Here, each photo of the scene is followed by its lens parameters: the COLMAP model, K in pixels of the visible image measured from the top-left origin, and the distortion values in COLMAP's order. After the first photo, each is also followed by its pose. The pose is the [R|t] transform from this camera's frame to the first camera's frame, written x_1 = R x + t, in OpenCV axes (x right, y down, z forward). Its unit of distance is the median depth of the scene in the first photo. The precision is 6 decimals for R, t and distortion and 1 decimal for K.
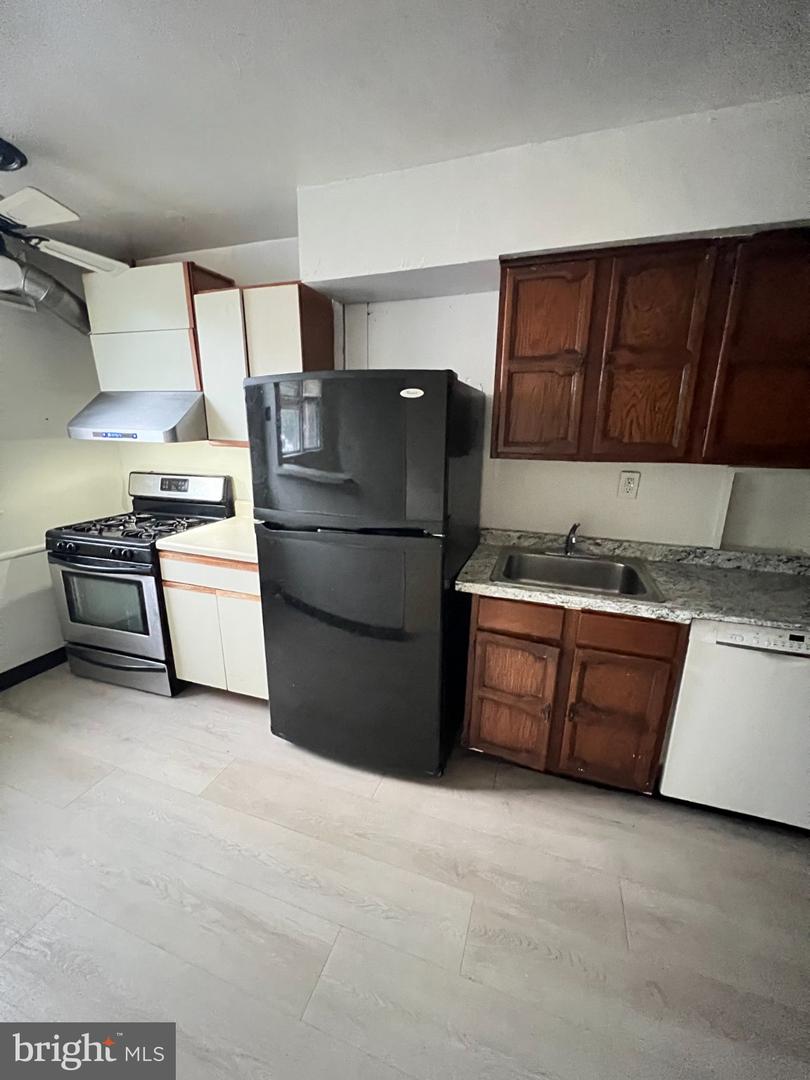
lens RADIAL K [[431.7, 0, 405.4], [0, 431.7, 537.2], [0, 0, 1]] dist [-0.003480, 0.000535]
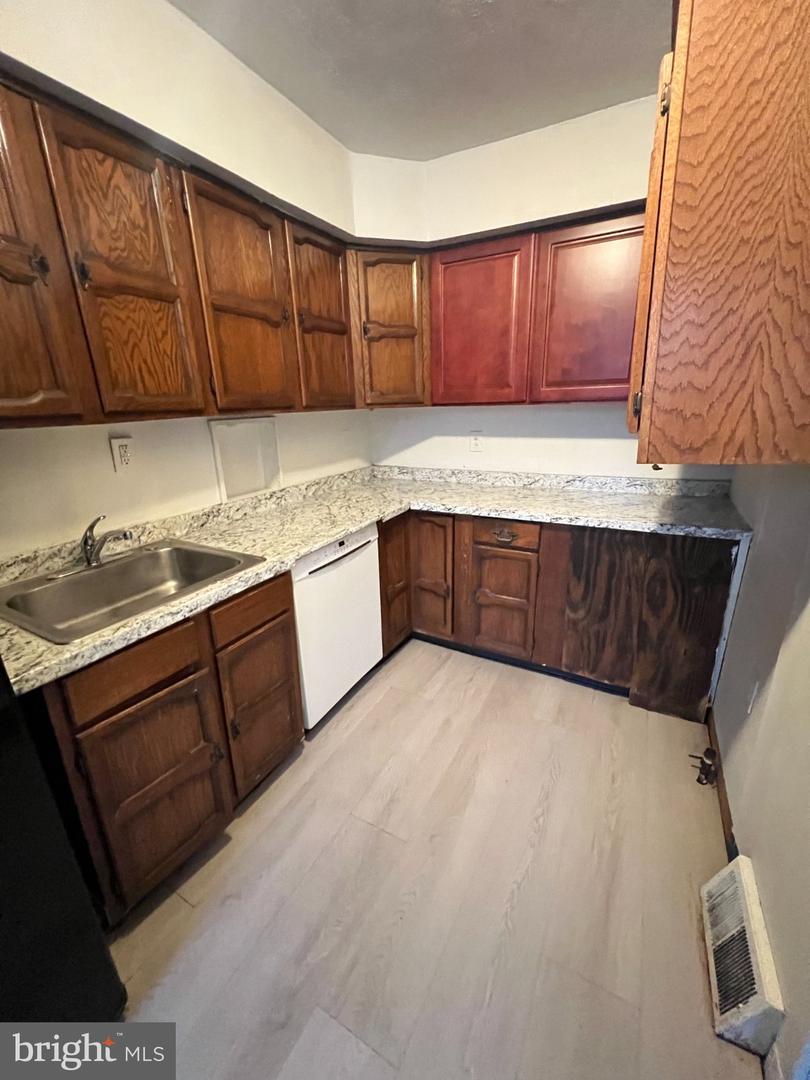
lens RADIAL K [[431.7, 0, 405.1], [0, 431.7, 536.7], [0, 0, 1]] dist [-0.003480, 0.000535]
pose [[0.162749, -0.309378, 0.936909, -0.196314], [0.271930, 0.926857, 0.258823, -0.050085], [-0.948455, 0.212651, 0.234975, 0.388753]]
